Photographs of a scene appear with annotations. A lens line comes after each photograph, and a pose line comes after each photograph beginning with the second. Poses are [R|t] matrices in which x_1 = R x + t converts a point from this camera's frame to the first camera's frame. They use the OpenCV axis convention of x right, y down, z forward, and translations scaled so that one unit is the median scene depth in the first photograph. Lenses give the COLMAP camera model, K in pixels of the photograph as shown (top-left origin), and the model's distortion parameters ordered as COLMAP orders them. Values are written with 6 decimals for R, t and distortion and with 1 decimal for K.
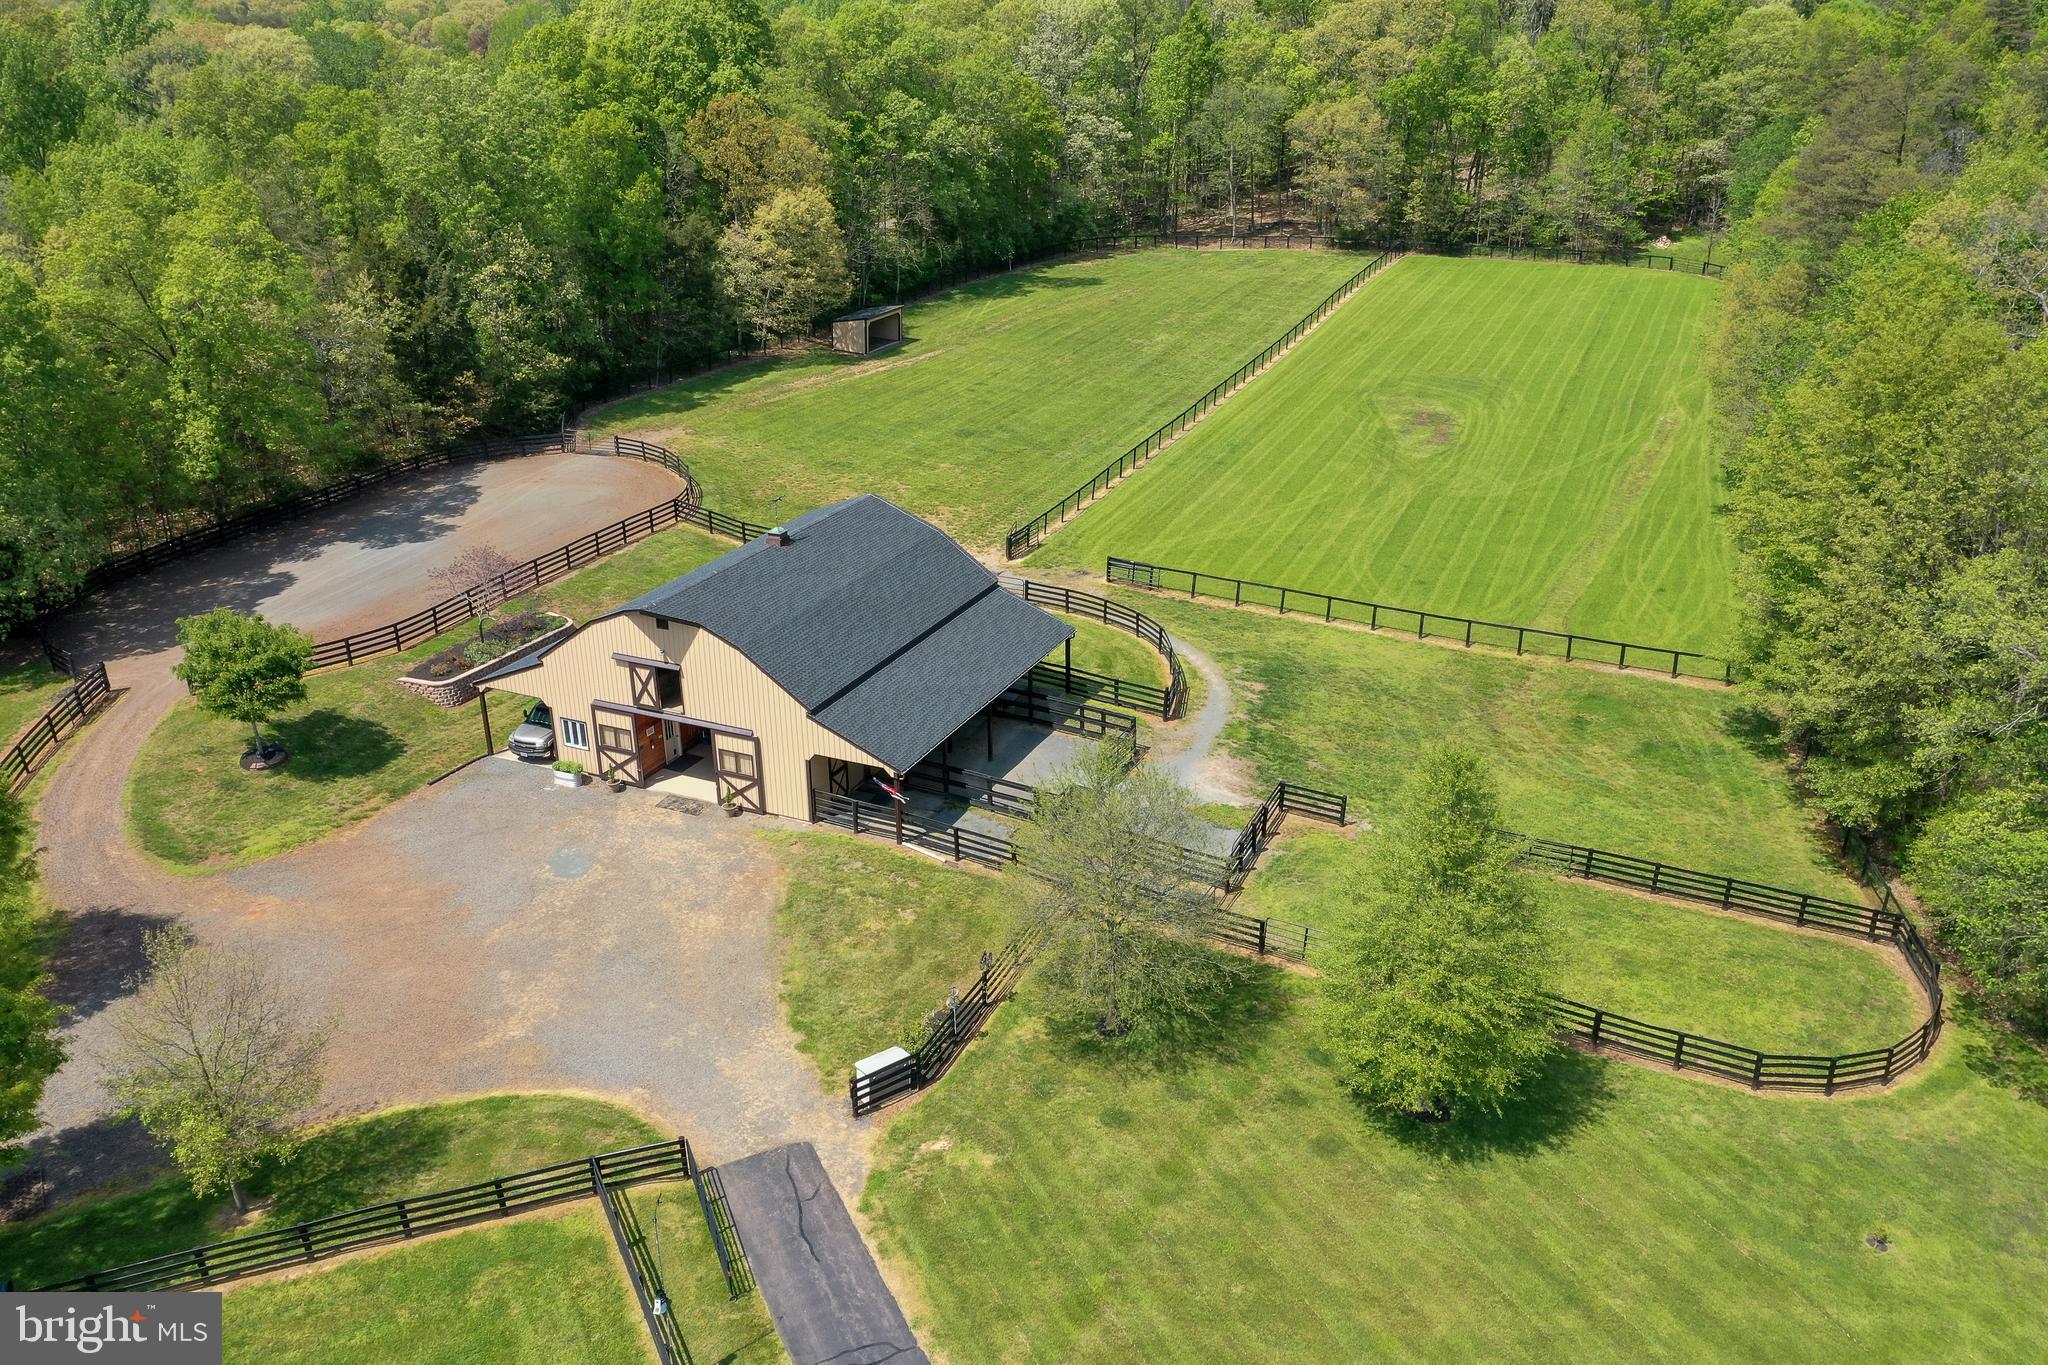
lens RADIAL K [[1621.5, 0, 1024.0], [0, 1621.5, 682.5], [0, 0, 1]] dist [0.006624, 0.003181]
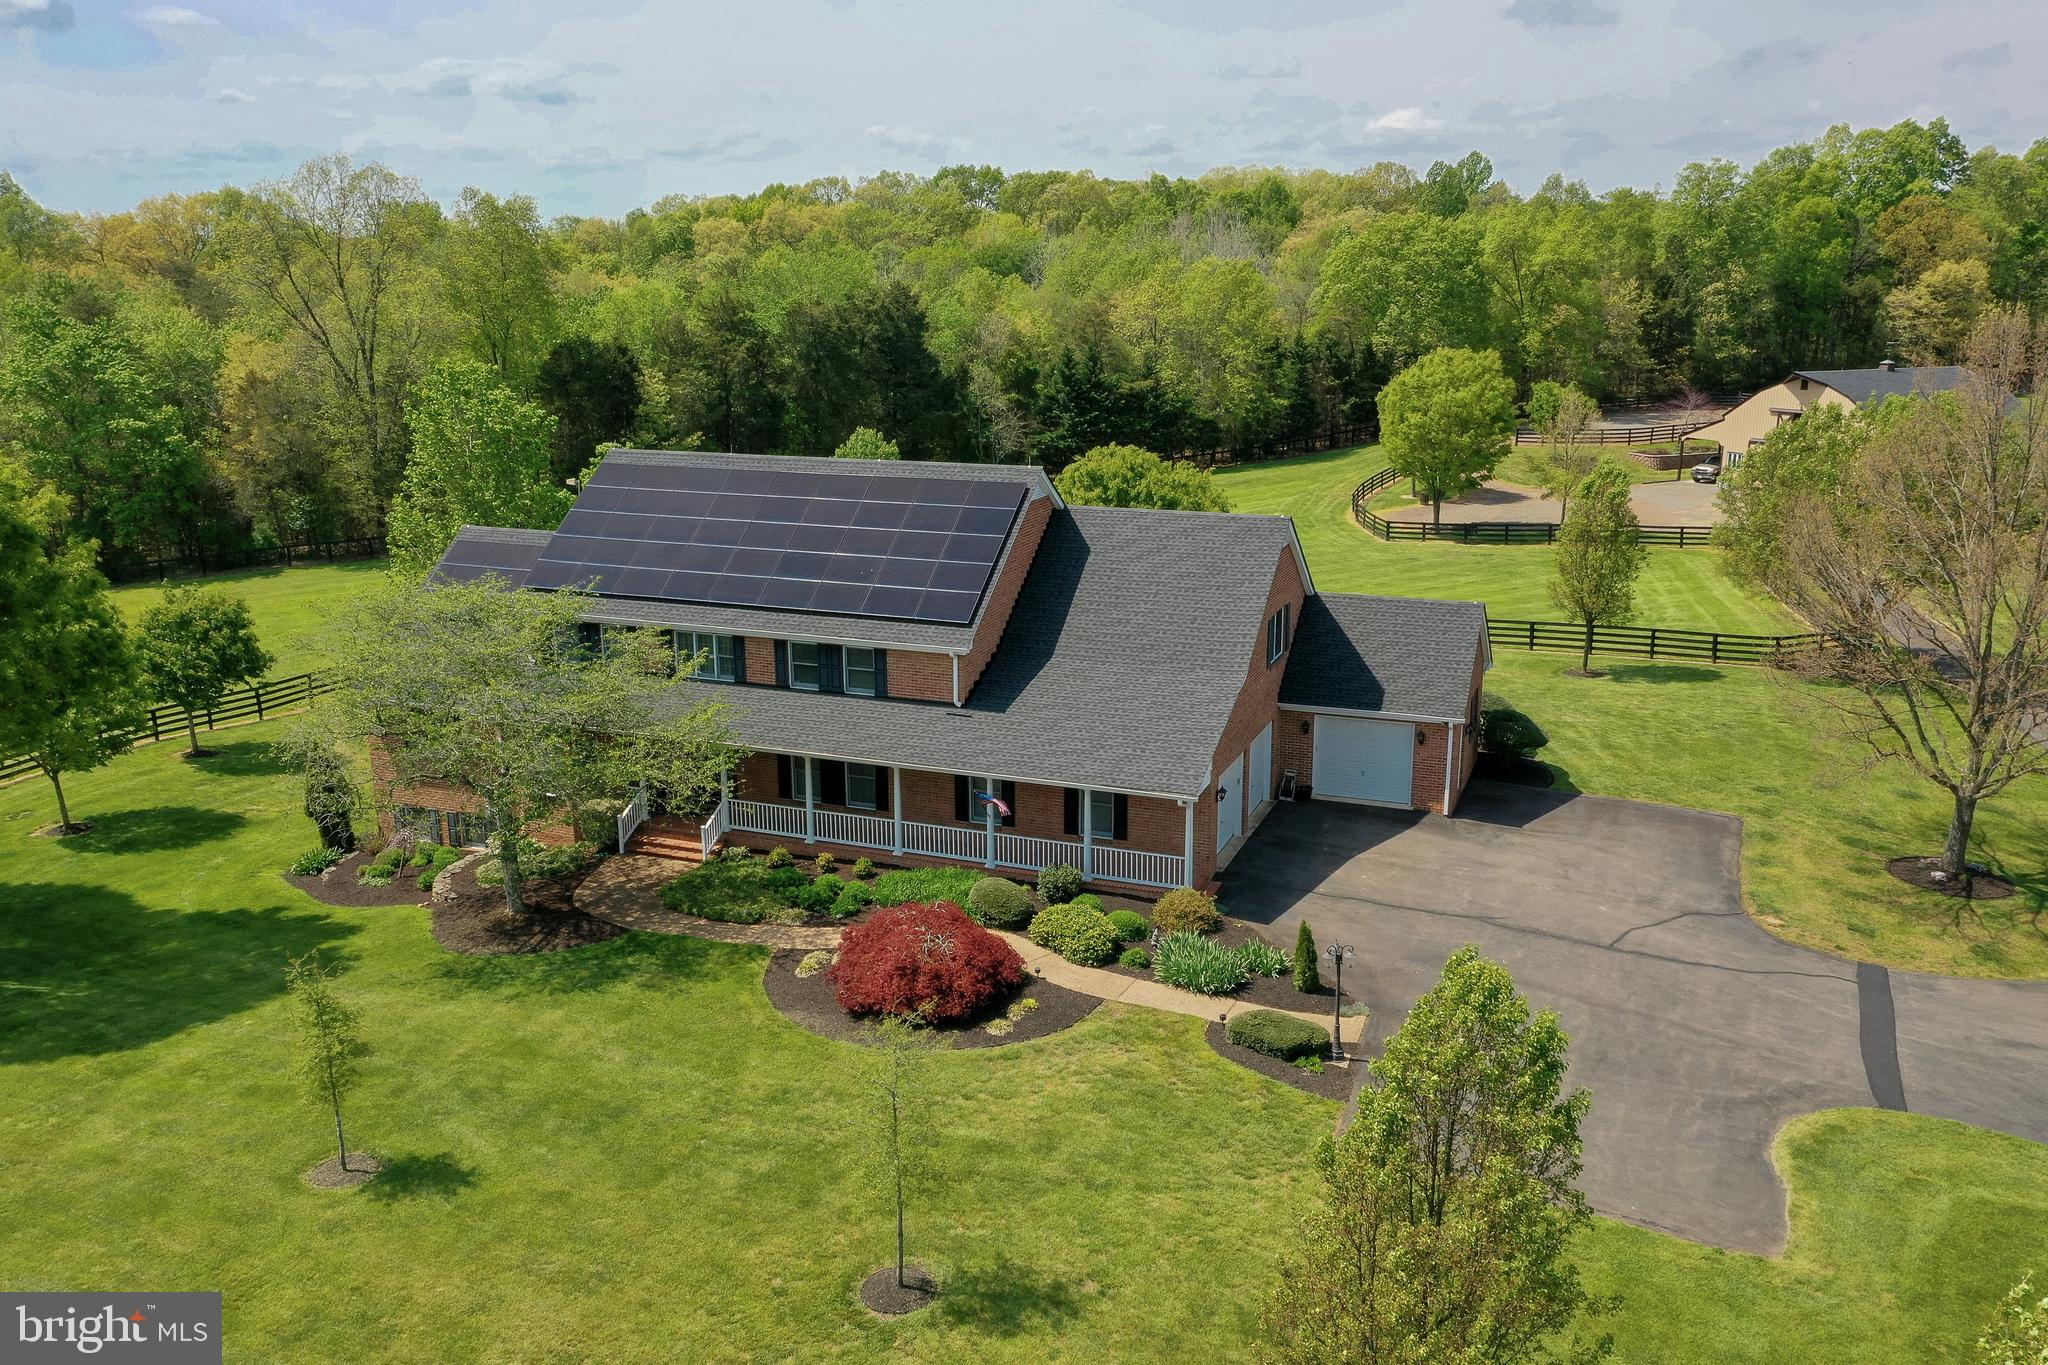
lens RADIAL K [[1607.6, 0, 1028.7], [0, 1607.6, 684.3], [0, 0, 1]] dist [0.006828, -0.001073]
pose [[0.781996, 0.164128, -0.601286, 0.210816], [-0.248001, 0.966987, -0.058584, 0.550091], [0.571820, 0.194932, 0.796884, -0.766963]]
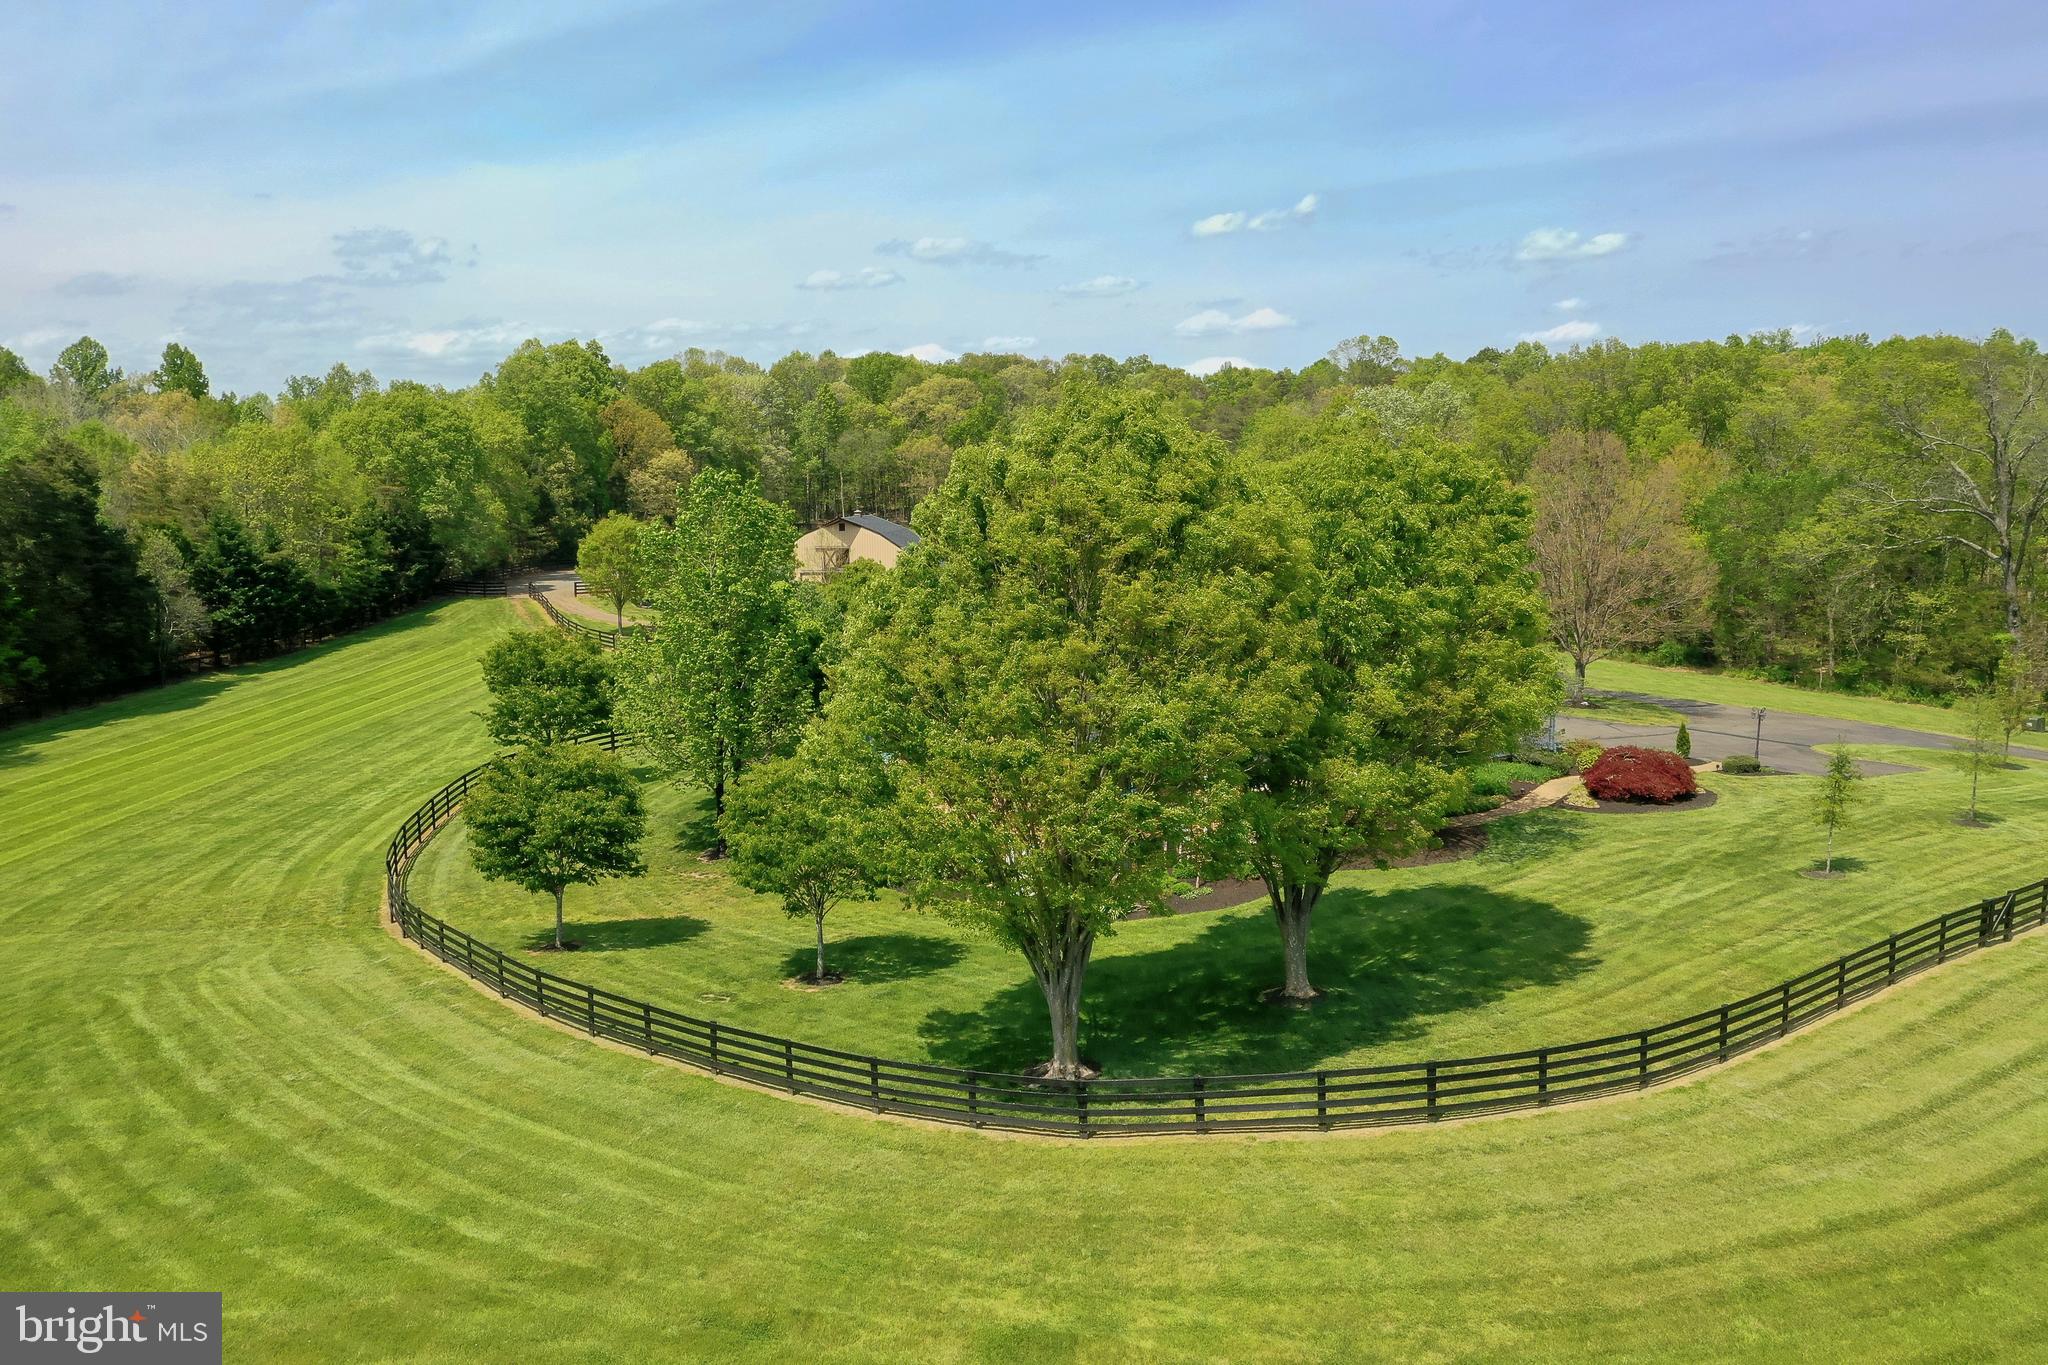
lens RADIAL K [[1621.5, 0, 1024.0], [0, 1621.5, 682.5], [0, 0, 1]] dist [0.006624, 0.003181]
pose [[0.932994, -0.038076, 0.357872, -0.775279], [0.134947, 0.958849, -0.249798, 0.750569], [-0.333634, 0.281353, 0.899738, -1.076625]]
